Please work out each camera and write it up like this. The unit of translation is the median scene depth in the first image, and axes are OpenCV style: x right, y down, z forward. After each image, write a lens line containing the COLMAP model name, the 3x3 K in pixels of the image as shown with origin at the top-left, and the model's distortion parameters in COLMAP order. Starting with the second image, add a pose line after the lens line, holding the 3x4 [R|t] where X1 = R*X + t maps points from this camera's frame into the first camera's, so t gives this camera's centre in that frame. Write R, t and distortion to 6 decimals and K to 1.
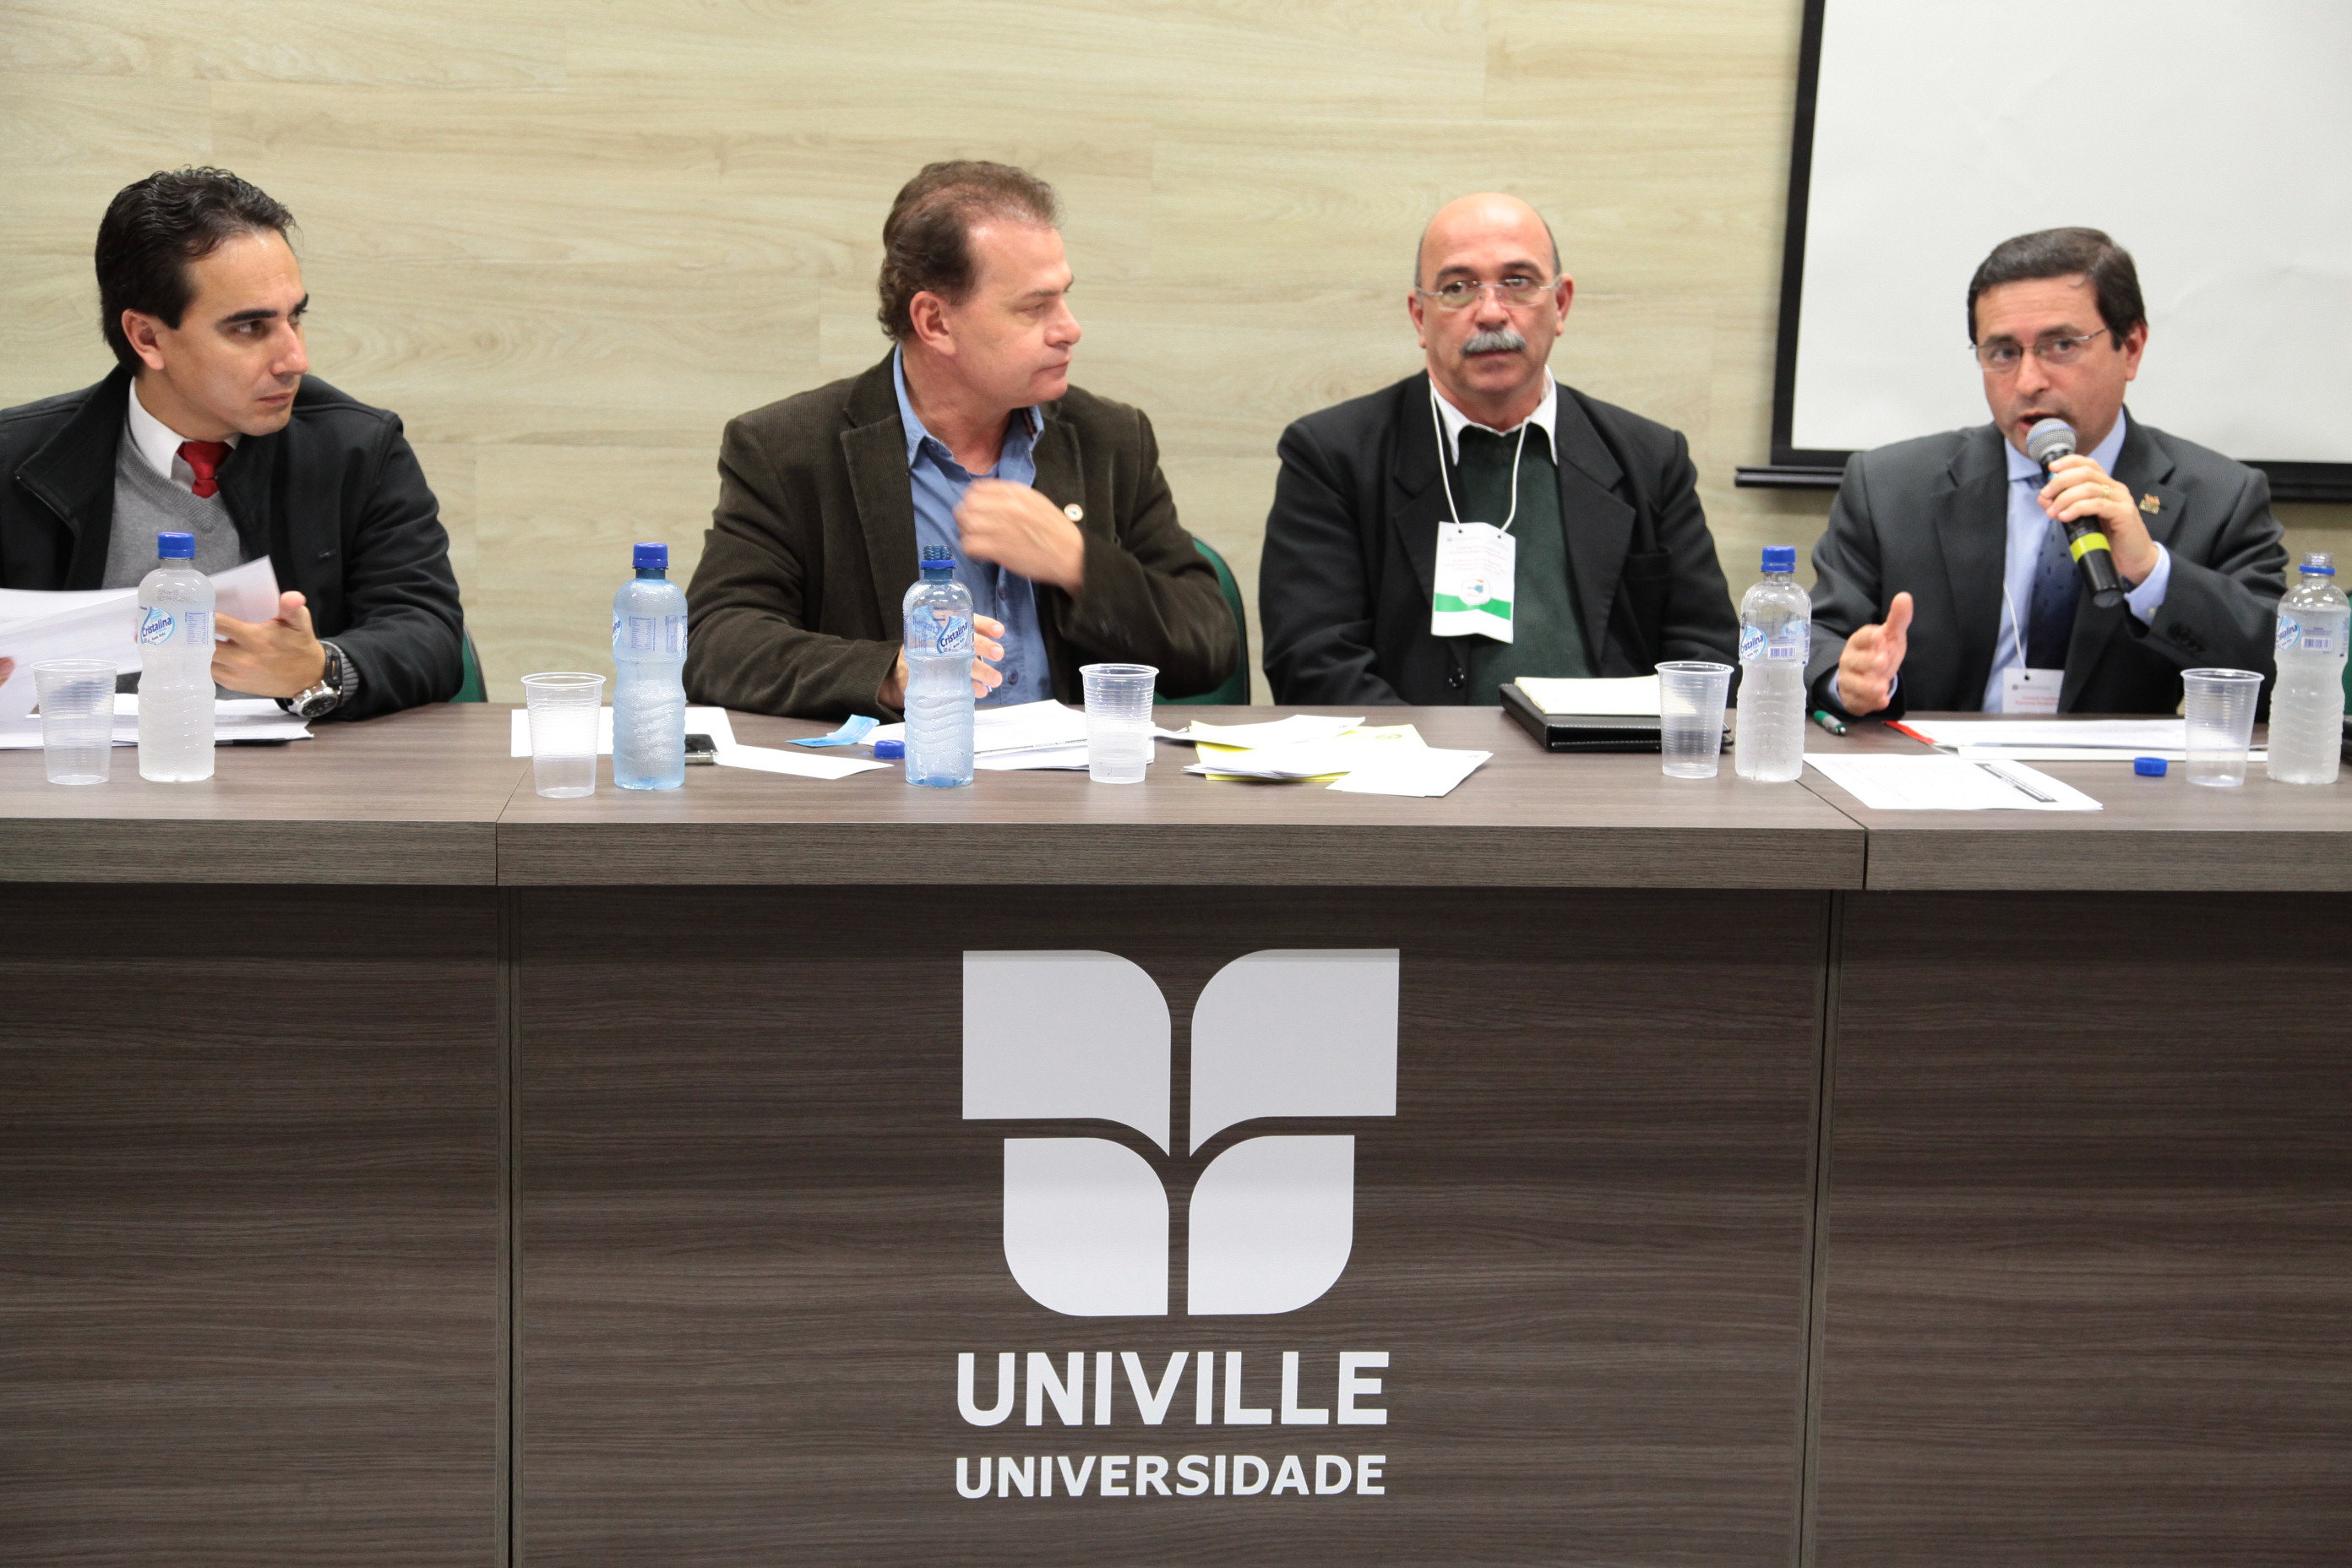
lens RADIAL K [[3614.4, 0, 1176.0], [0, 3614.4, 784.0], [0, 0, 1]] dist [0.177756, 0.100189]
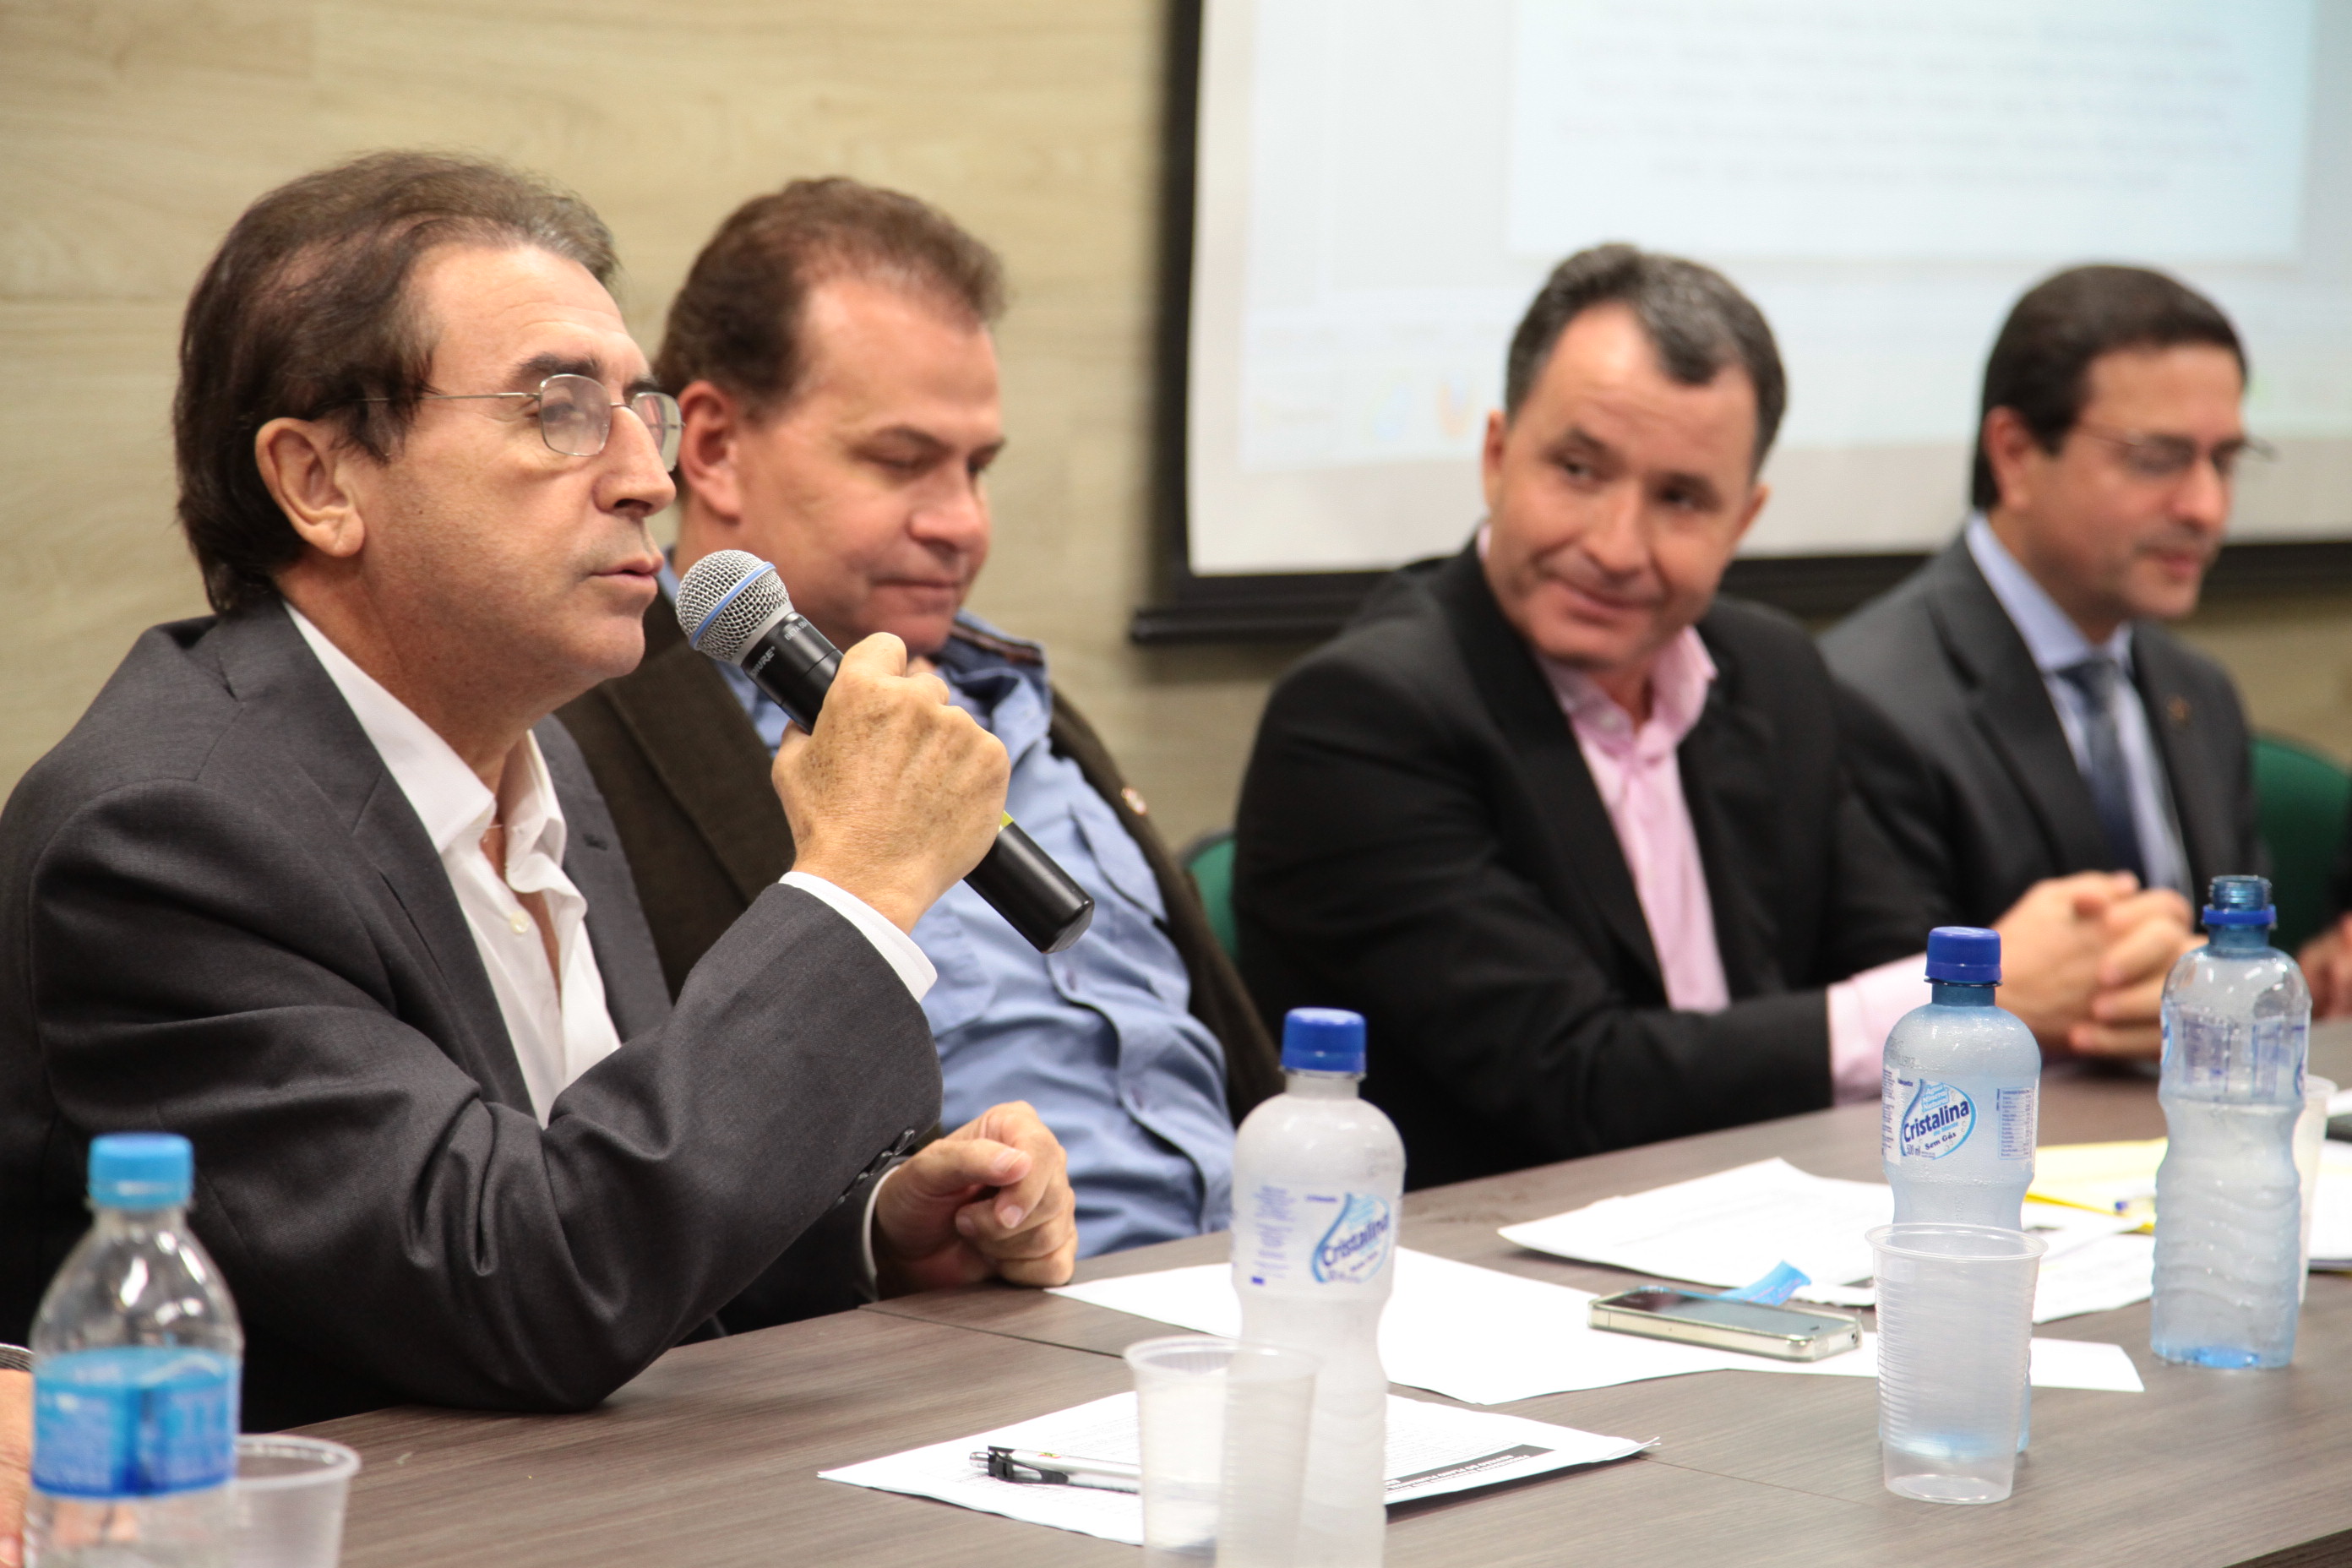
lens RADIAL K [[6410.8, 0, 1176.0], [0, 6410.8, 784.0], [0, 0, 1]] dist [0.022047, 7.984740]
pose [[0.685298, -0.076425, 0.724242, -0.769871], [0.104625, 0.994494, 0.005944, -0.094911], [-0.720709, 0.071700, 0.689520, 0.475460]]
